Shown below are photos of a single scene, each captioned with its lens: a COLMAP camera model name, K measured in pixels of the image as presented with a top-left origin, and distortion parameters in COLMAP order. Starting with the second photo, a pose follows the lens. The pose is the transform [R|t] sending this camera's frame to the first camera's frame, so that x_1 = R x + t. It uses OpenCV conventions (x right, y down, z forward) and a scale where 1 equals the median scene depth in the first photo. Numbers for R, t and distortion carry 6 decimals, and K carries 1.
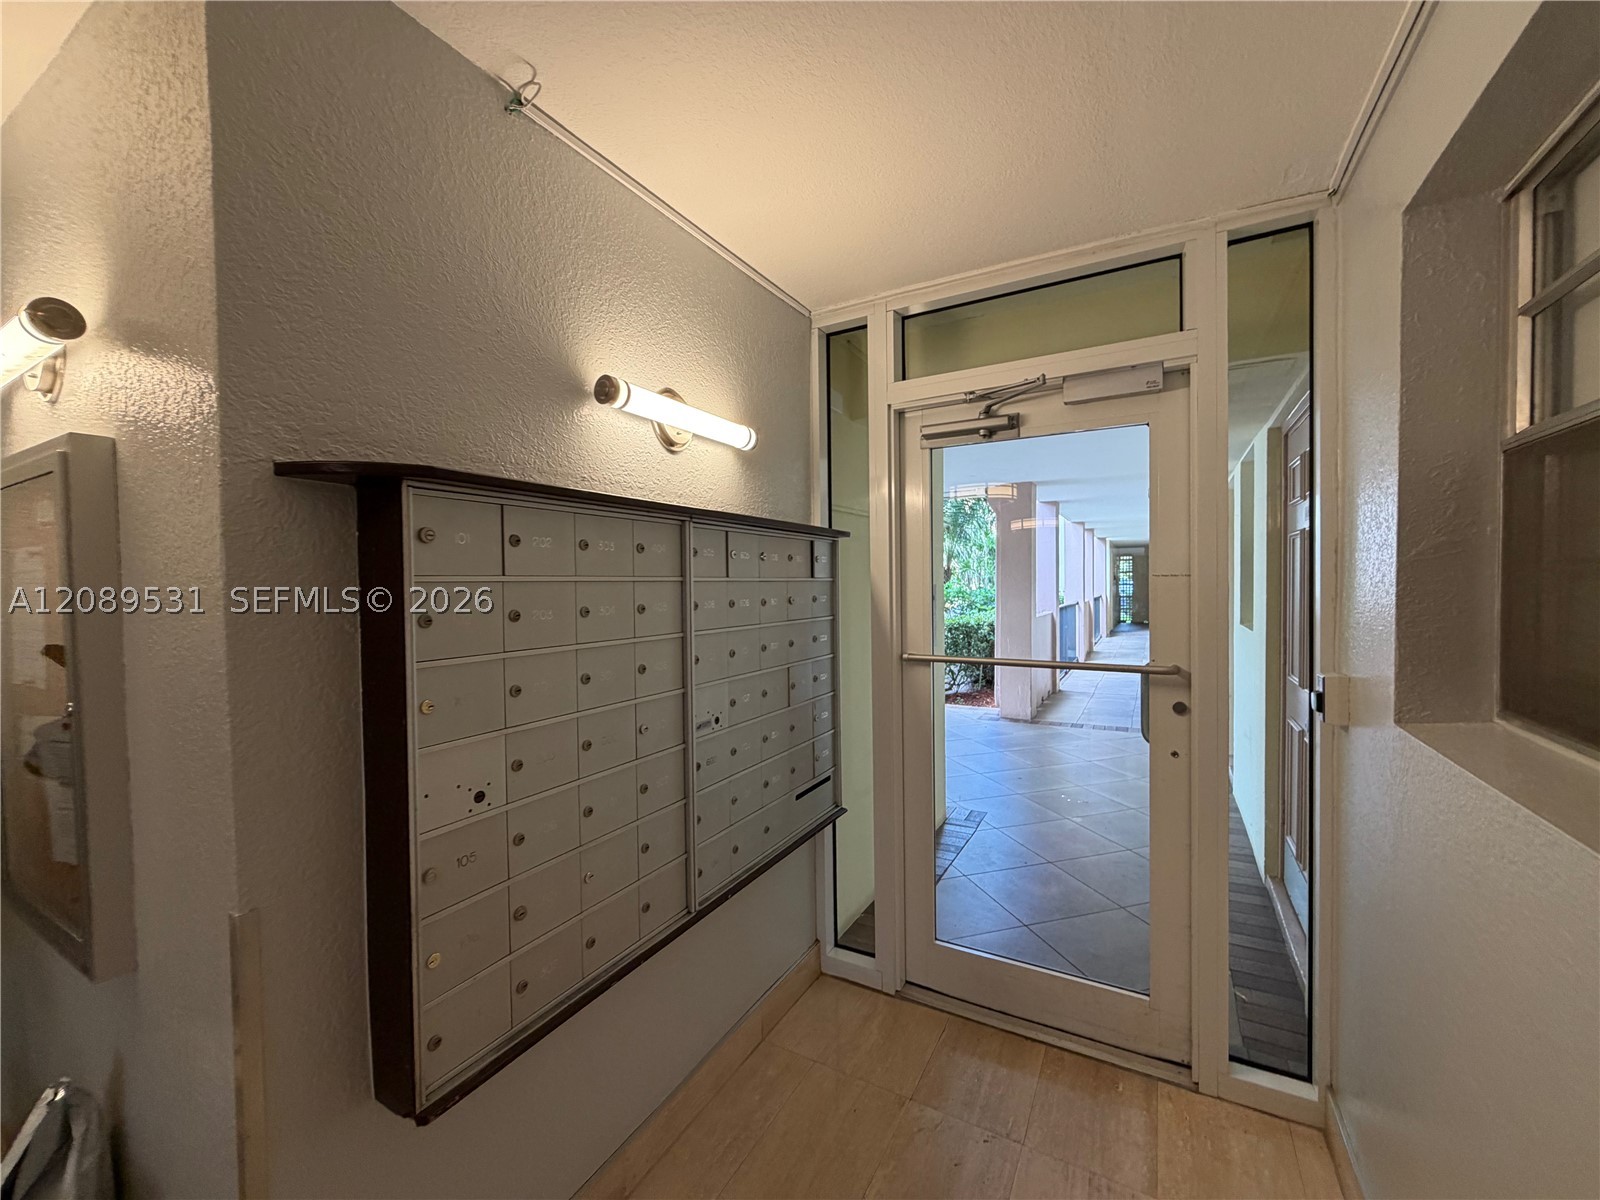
lens RADIAL K [[636.9, 0, 808.8], [0, 636.9, 604.2], [0, 0, 1]] dist [0.000109, -0.000485]
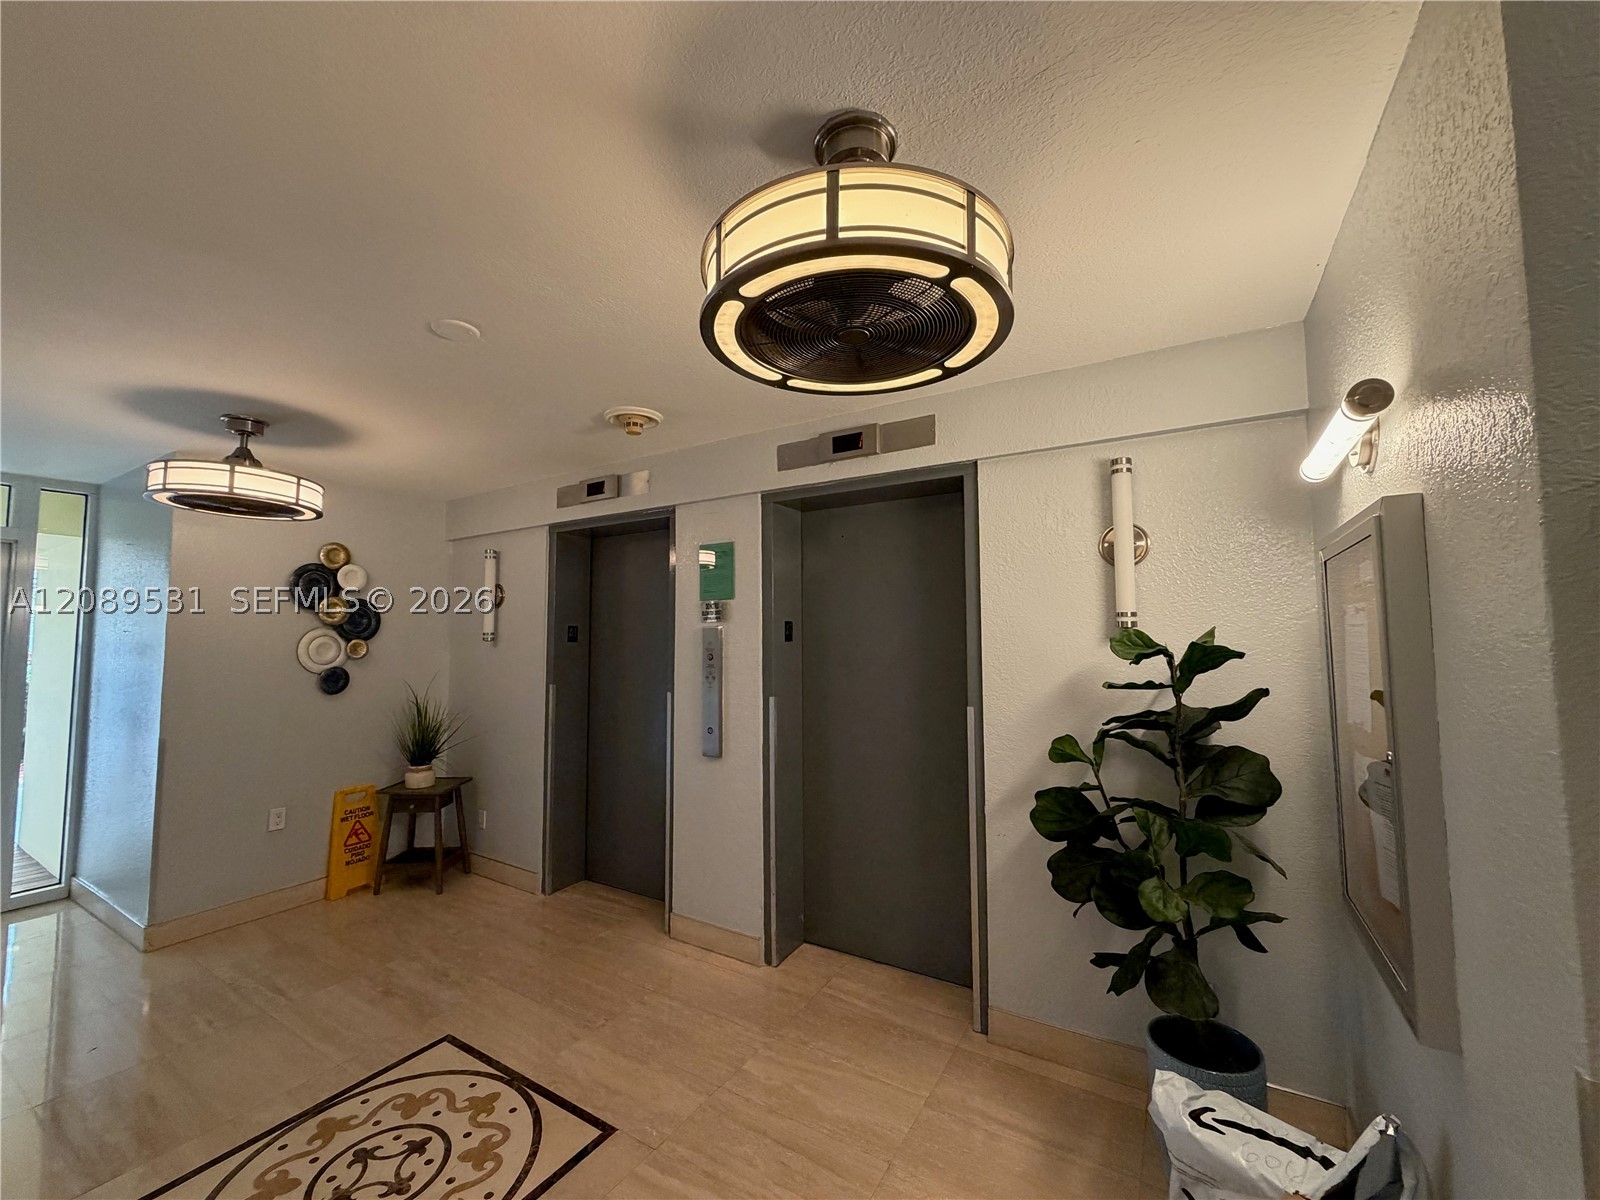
lens RADIAL K [[636.9, 0, 807.0], [0, 636.9, 603.3], [0, 0, 1]] dist [0.000109, -0.000485]
pose [[-0.033322, -0.046577, -0.998359, -0.067243], [-0.014148, 0.998835, -0.046127, -0.028321], [0.999345, 0.012588, -0.033942, 0.070455]]
